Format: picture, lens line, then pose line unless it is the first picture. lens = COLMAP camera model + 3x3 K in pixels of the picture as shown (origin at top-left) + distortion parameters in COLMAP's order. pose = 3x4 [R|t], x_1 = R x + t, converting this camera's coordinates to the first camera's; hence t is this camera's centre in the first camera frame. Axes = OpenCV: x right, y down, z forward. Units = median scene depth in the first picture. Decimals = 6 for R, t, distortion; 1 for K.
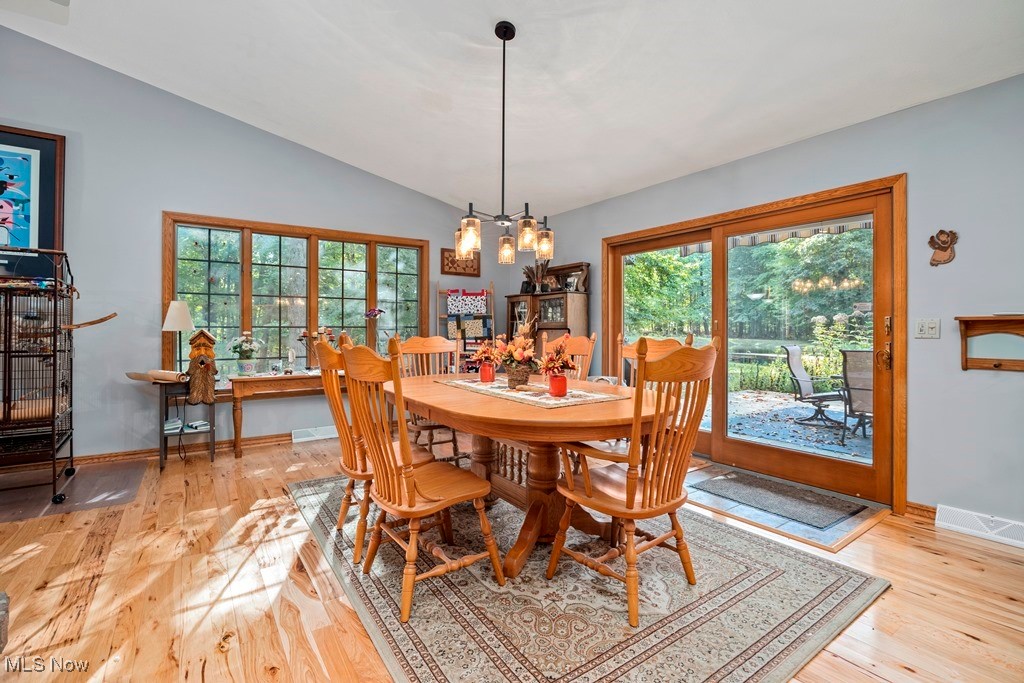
lens RADIAL K [[474.3, 0, 521.6], [0, 474.3, 326.0], [0, 0, 1]] dist [-0.003987, -0.000055]
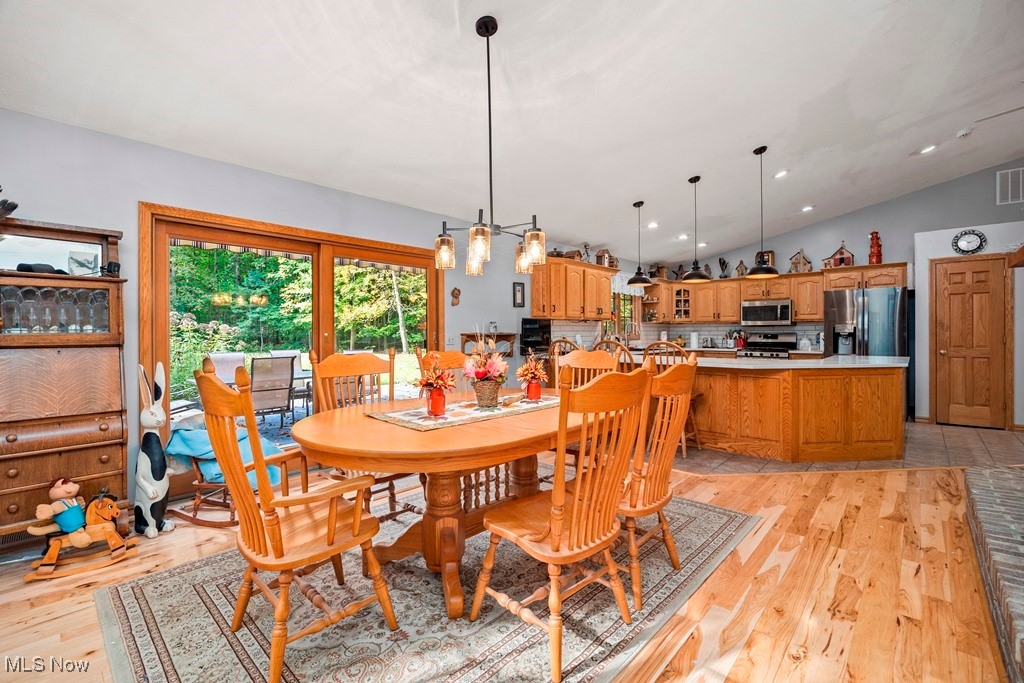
lens RADIAL K [[439.2, 0, 514.0], [0, 439.2, 336.6], [0, 0, 1]] dist [-0.015529, 0.000071]
pose [[-0.211244, -0.005542, 0.977418, -0.474862], [-0.000684, 0.999985, 0.005523, -0.007803], [-0.977433, 0.000498, -0.211245, 0.608166]]
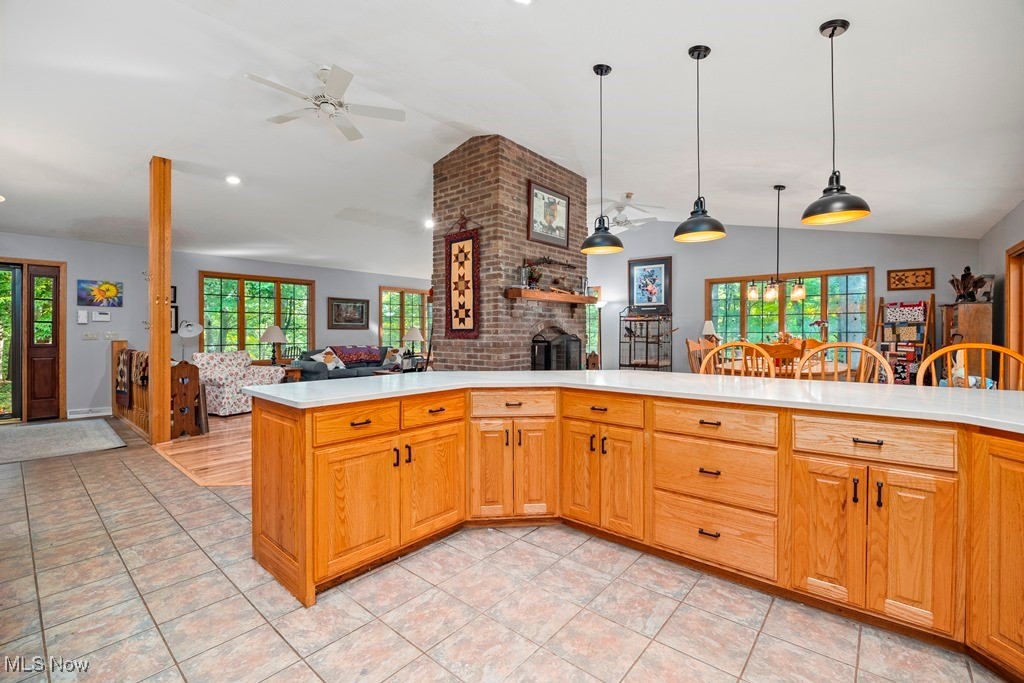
lens RADIAL K [[439.2, 0, 513.2], [0, 439.2, 334.3], [0, 0, 1]] dist [-0.015529, 0.000071]
pose [[0.245934, 0.009484, -0.969240, 0.807959], [0.006730, 0.999911, 0.011492, -0.014244], [0.969263, -0.009349, 0.245849, -0.298348]]
